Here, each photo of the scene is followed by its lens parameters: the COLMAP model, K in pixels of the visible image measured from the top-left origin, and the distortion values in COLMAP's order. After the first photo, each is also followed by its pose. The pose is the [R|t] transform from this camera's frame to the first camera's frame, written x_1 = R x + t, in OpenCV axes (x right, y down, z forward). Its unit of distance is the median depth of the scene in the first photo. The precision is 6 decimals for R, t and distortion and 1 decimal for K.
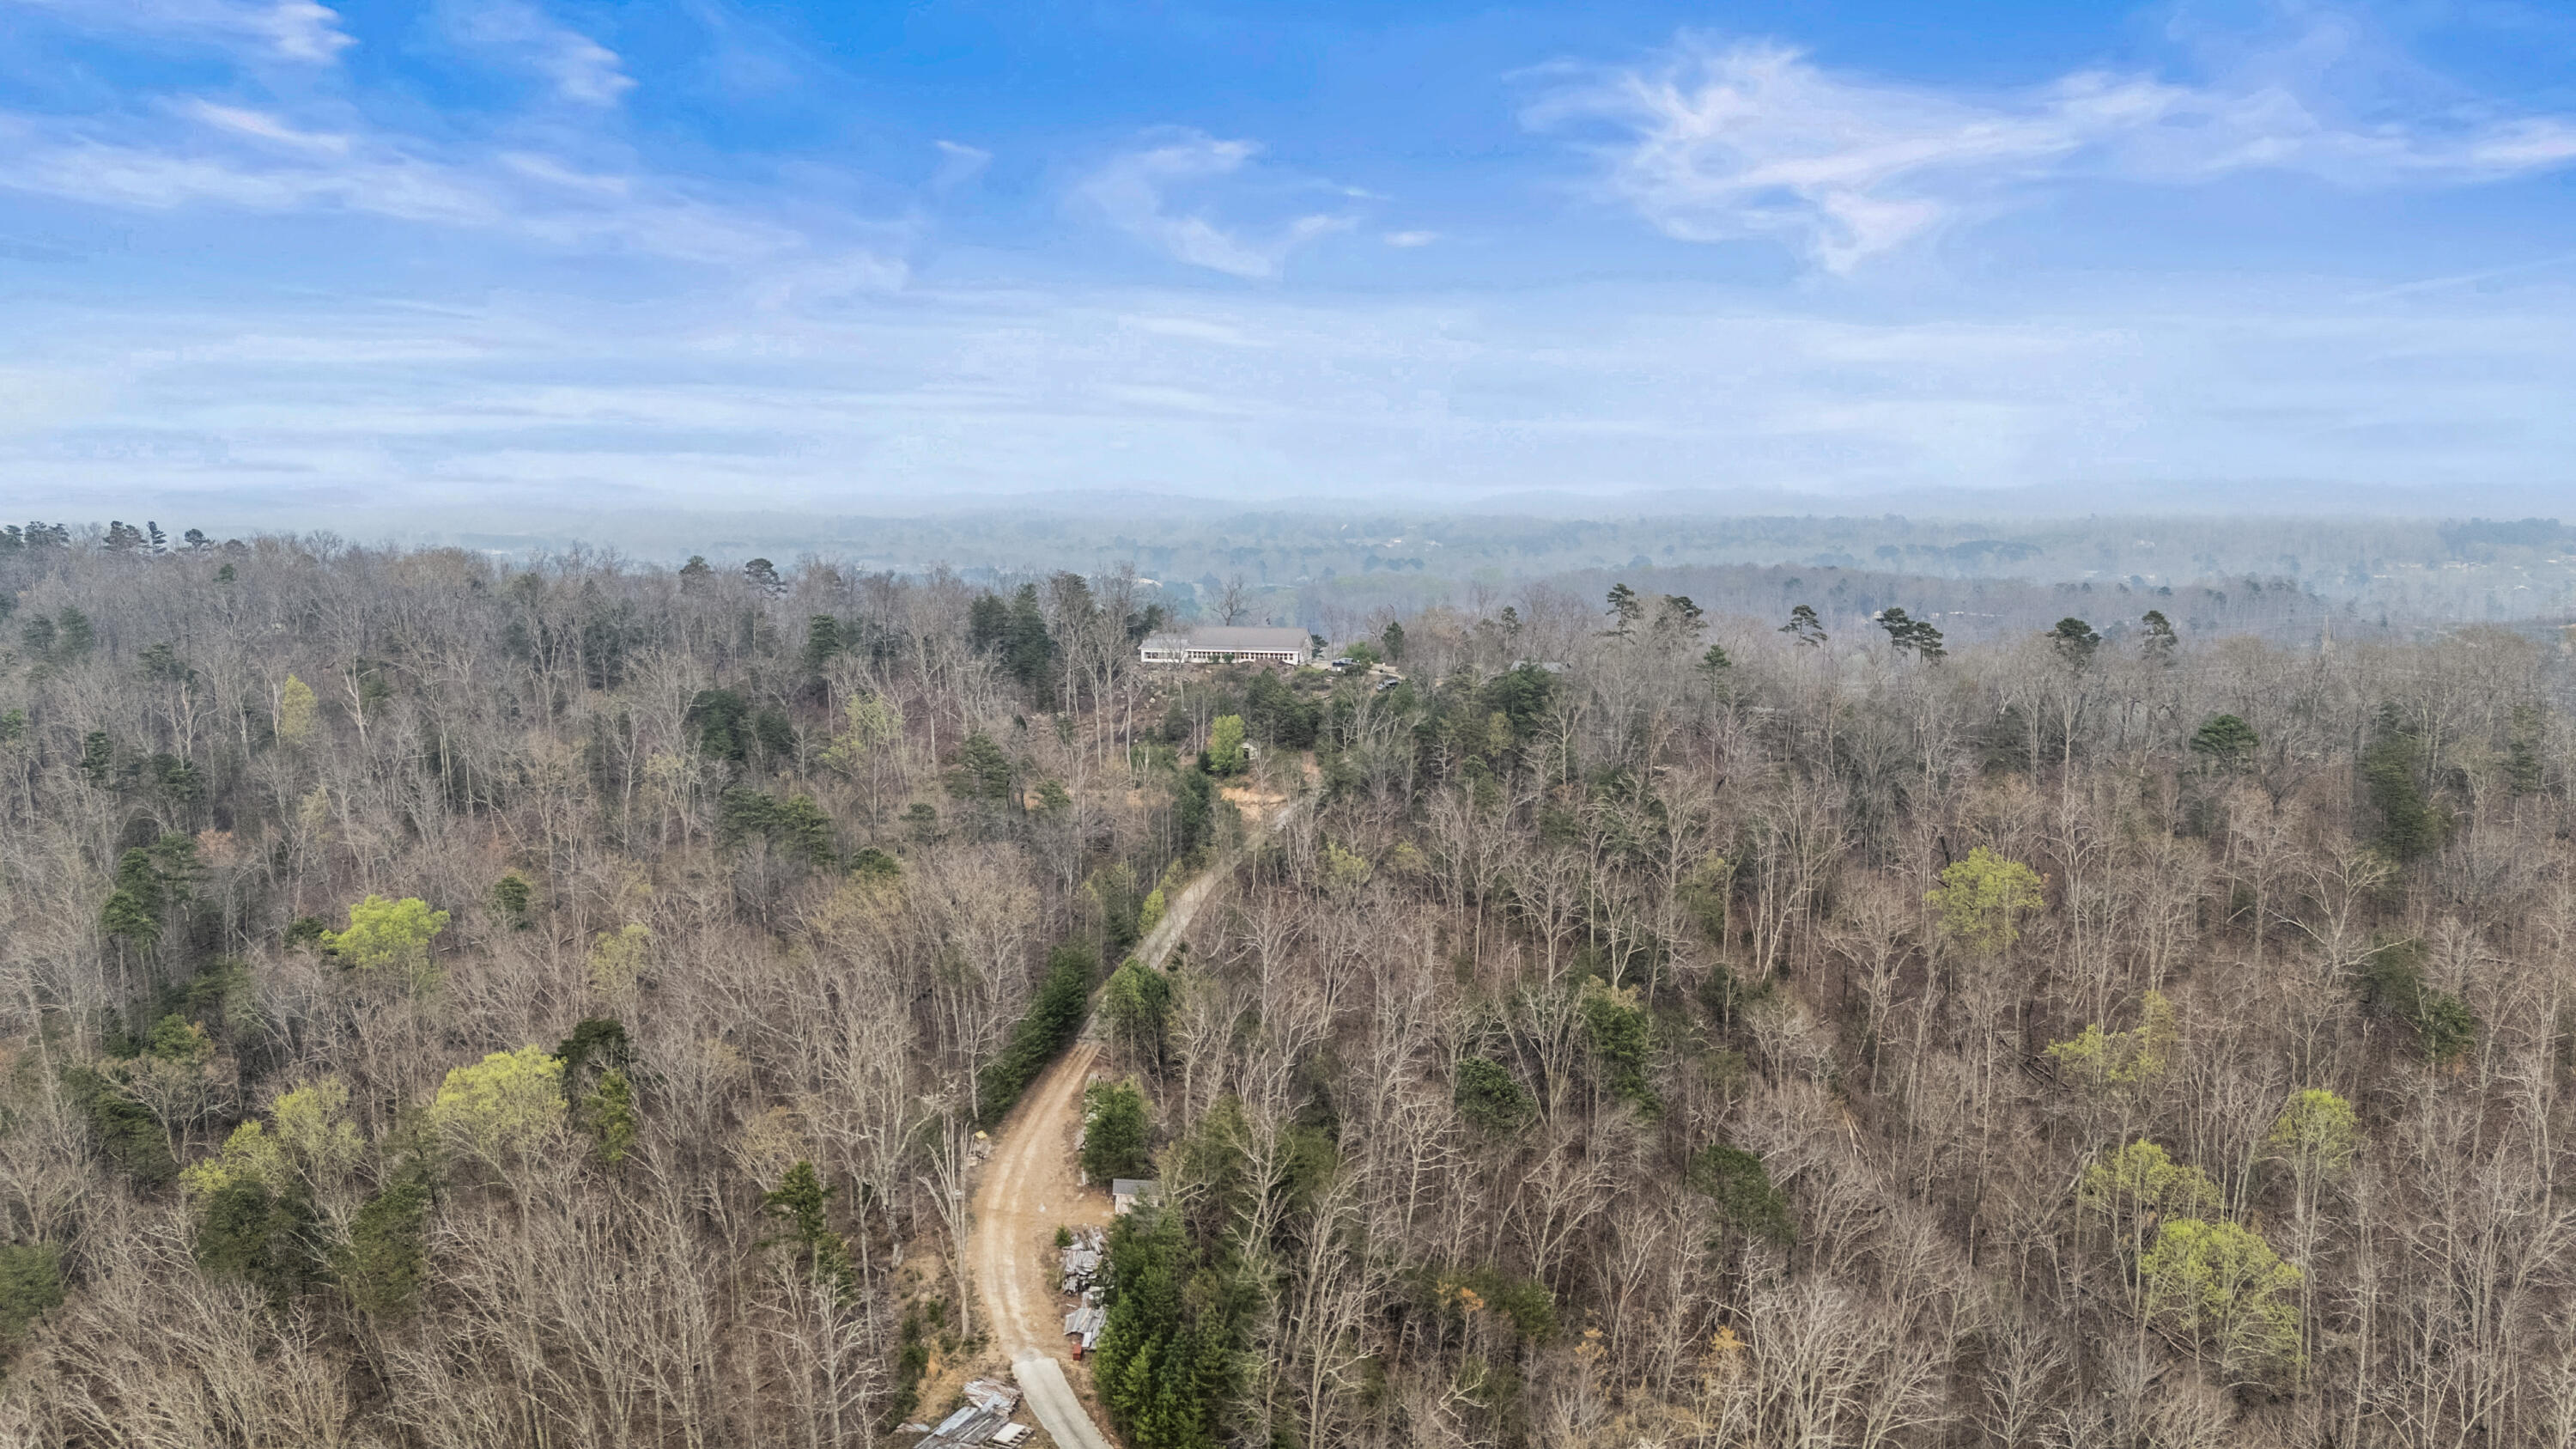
lens RADIAL K [[1852.4, 0, 1291.2], [0, 1852.4, 715.0], [0, 0, 1]] dist [0.018211, -0.031203]
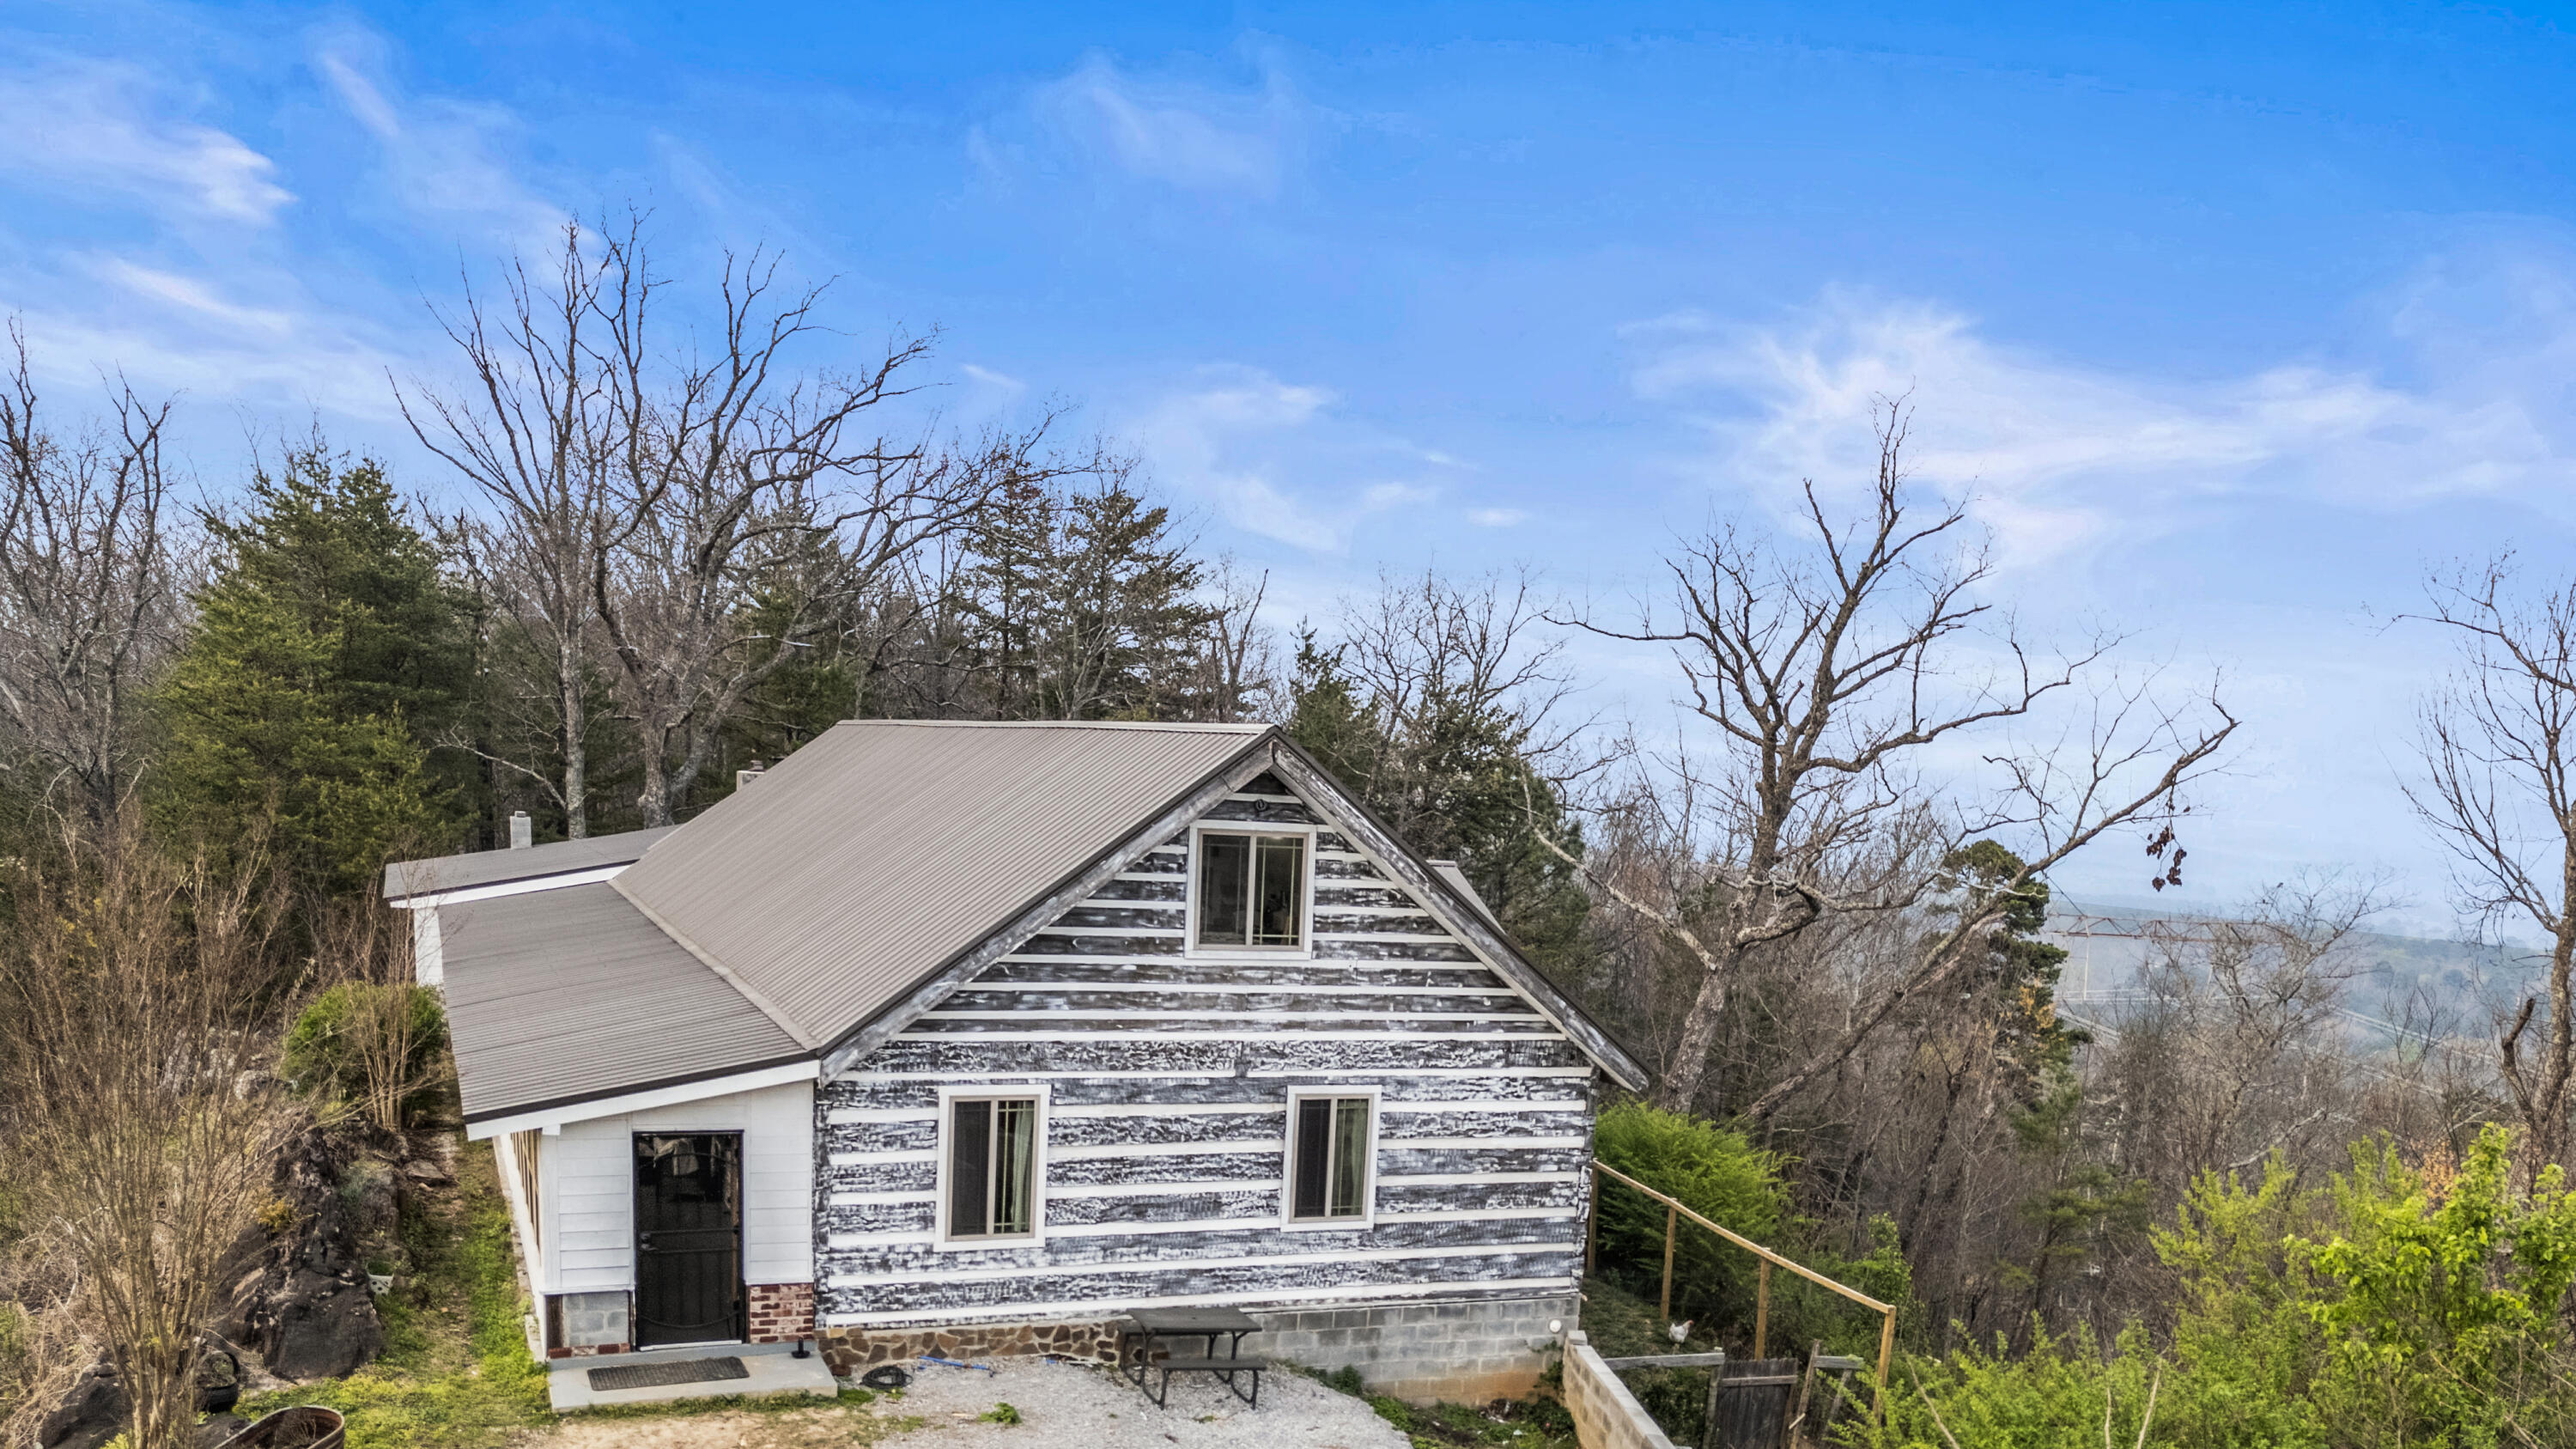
lens RADIAL K [[1852.4, 0, 1287.9], [0, 1852.4, 725.6], [0, 0, 1]] dist [0.018211, -0.031203]
pose [[0.997523, 0.062798, -0.031691, -0.000703], [-0.067131, 0.984462, -0.162257, -0.010139], [0.021009, 0.163982, 0.986240, 0.157480]]
